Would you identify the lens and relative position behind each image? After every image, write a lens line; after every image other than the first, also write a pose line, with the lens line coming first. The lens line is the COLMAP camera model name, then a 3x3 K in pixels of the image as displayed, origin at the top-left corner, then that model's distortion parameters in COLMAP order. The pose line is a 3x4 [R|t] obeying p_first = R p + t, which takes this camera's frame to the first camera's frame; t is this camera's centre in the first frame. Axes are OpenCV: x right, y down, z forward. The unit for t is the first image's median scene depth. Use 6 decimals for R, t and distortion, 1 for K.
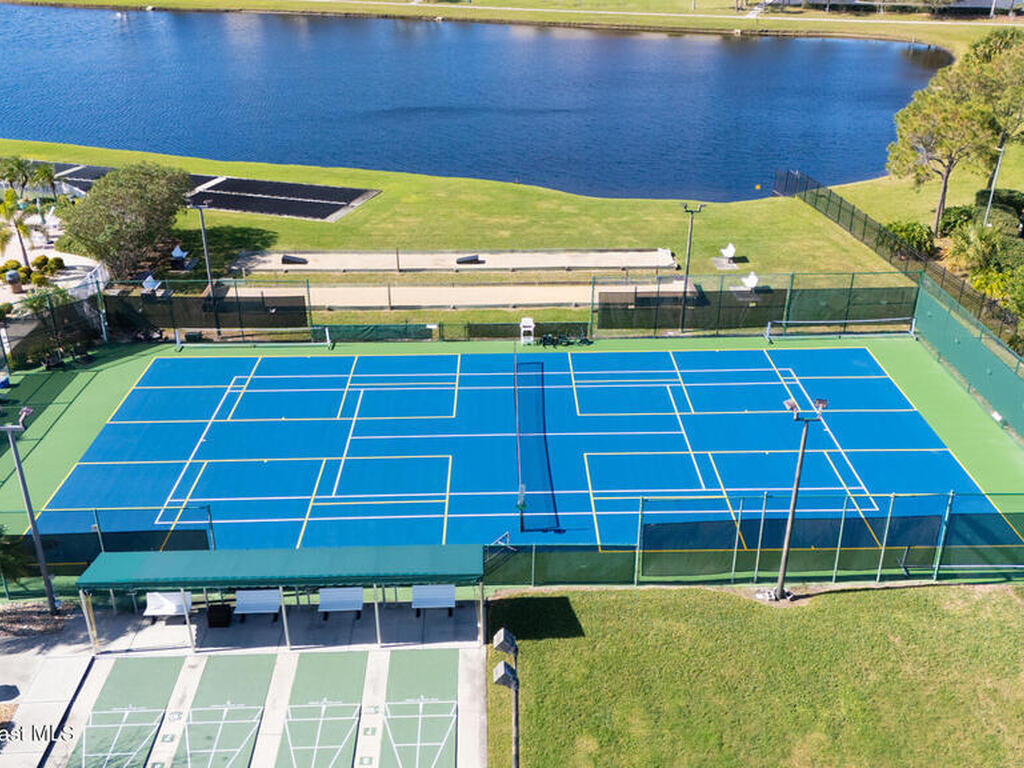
lens RADIAL K [[971.1, 0, 512.0], [0, 971.1, 384.0], [0, 0, 1]] dist [0.175244, -0.322785]
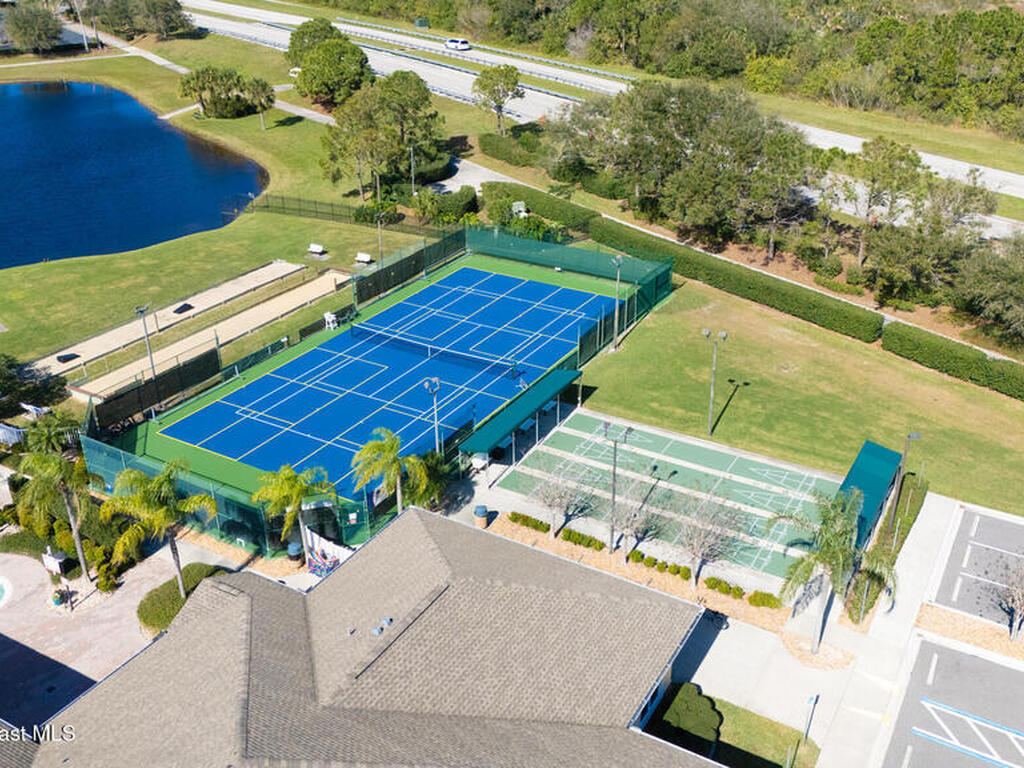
lens RADIAL K [[994.8, 0, 512.0], [0, 994.8, 384.0], [0, 0, 1]] dist [0.082202, -0.133149]
pose [[0.531671, -0.376621, 0.758606, -1.029820], [0.380729, 0.906368, 0.183145, -0.139668], [-0.756553, 0.191450, 0.625280, -0.150526]]
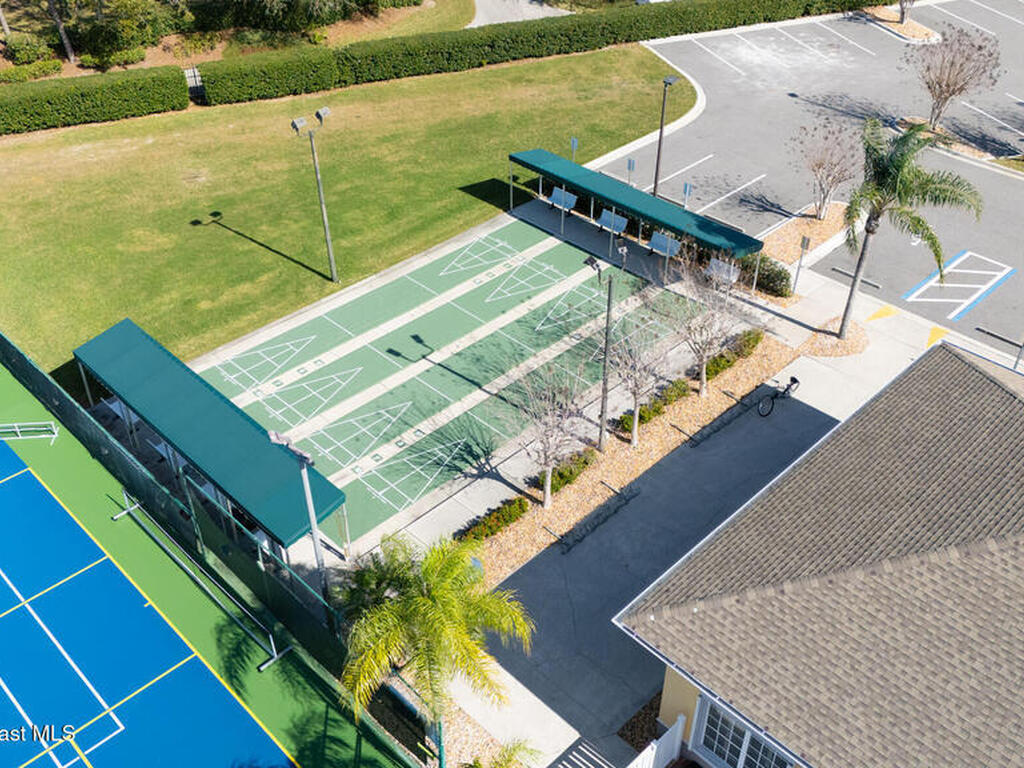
lens RADIAL K [[994.8, 0, 512.0], [0, 994.8, 384.0], [0, 0, 1]] dist [0.082202, -0.133149]
pose [[-0.682343, -0.453538, 0.573334, -0.584968], [0.324852, 0.514472, 0.793593, -0.306541], [-0.654889, 0.727751, -0.203714, 0.568955]]
